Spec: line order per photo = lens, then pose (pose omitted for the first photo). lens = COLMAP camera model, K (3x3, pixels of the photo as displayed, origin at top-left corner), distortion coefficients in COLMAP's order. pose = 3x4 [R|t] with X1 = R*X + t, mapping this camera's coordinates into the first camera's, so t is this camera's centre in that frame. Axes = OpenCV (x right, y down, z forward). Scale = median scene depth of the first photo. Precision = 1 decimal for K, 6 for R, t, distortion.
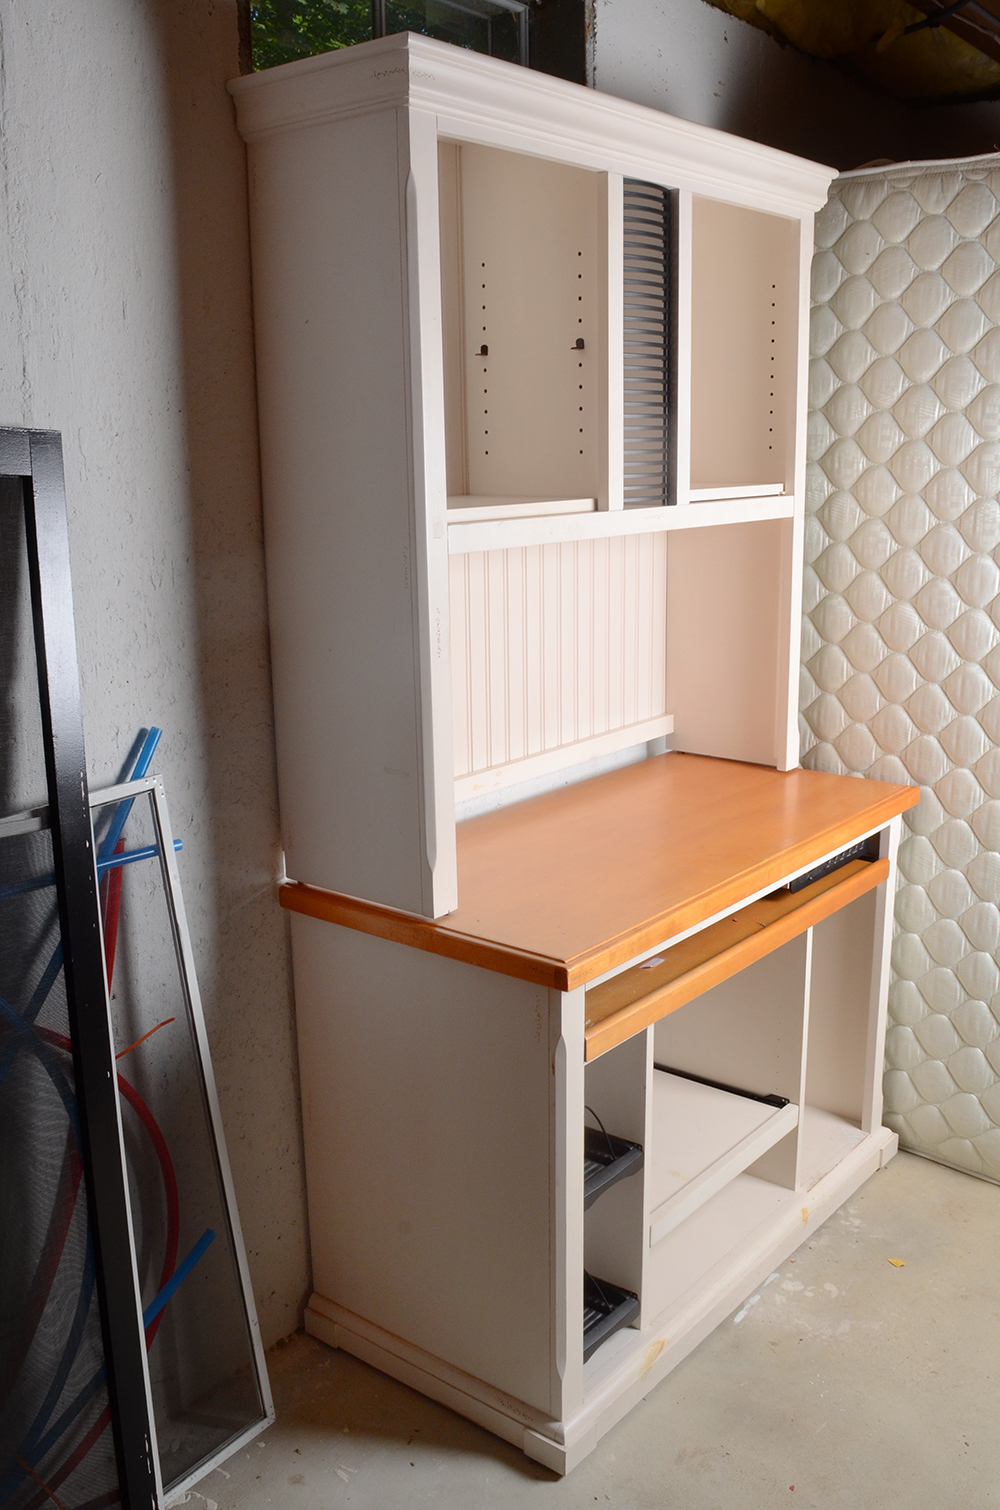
lens RADIAL K [[1375.2, 0, 500.0], [0, 1375.2, 755.0], [0, 0, 1]] dist [-0.092985, 0.017323]
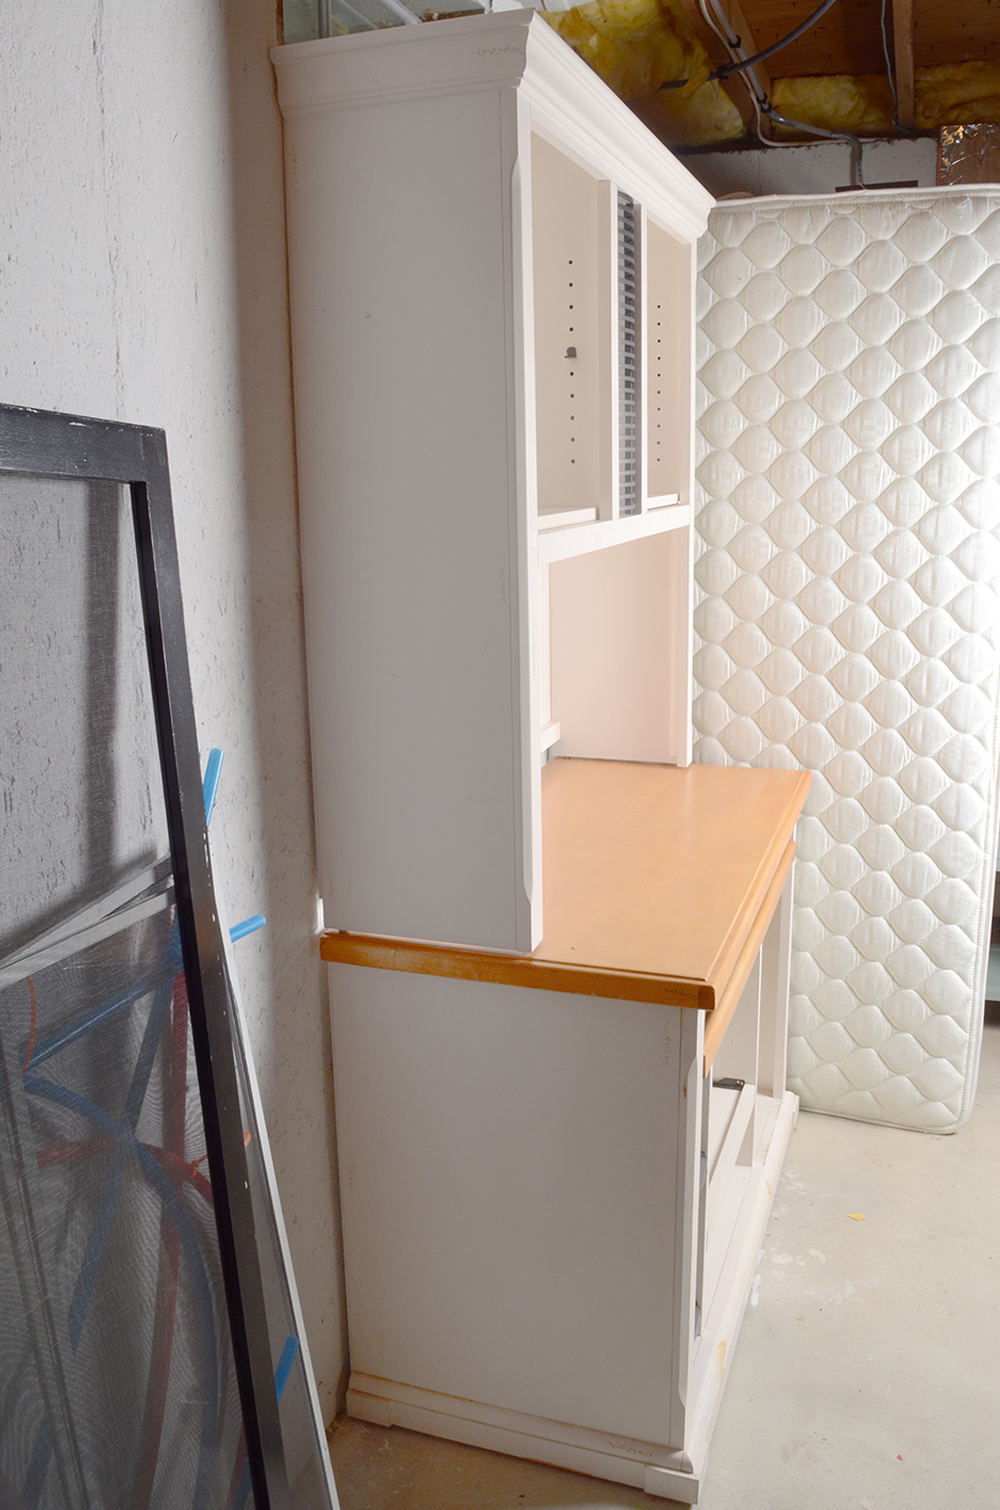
lens RADIAL K [[1271.7, 0, 496.8], [0, 1271.7, 713.4], [0, 0, 1]] dist [-0.089746, 0.011357]
pose [[0.945449, -0.068183, 0.318555, -0.251392], [0.080041, 0.996496, -0.024268, -0.018349], [-0.315784, 0.048442, 0.947594, 0.132898]]
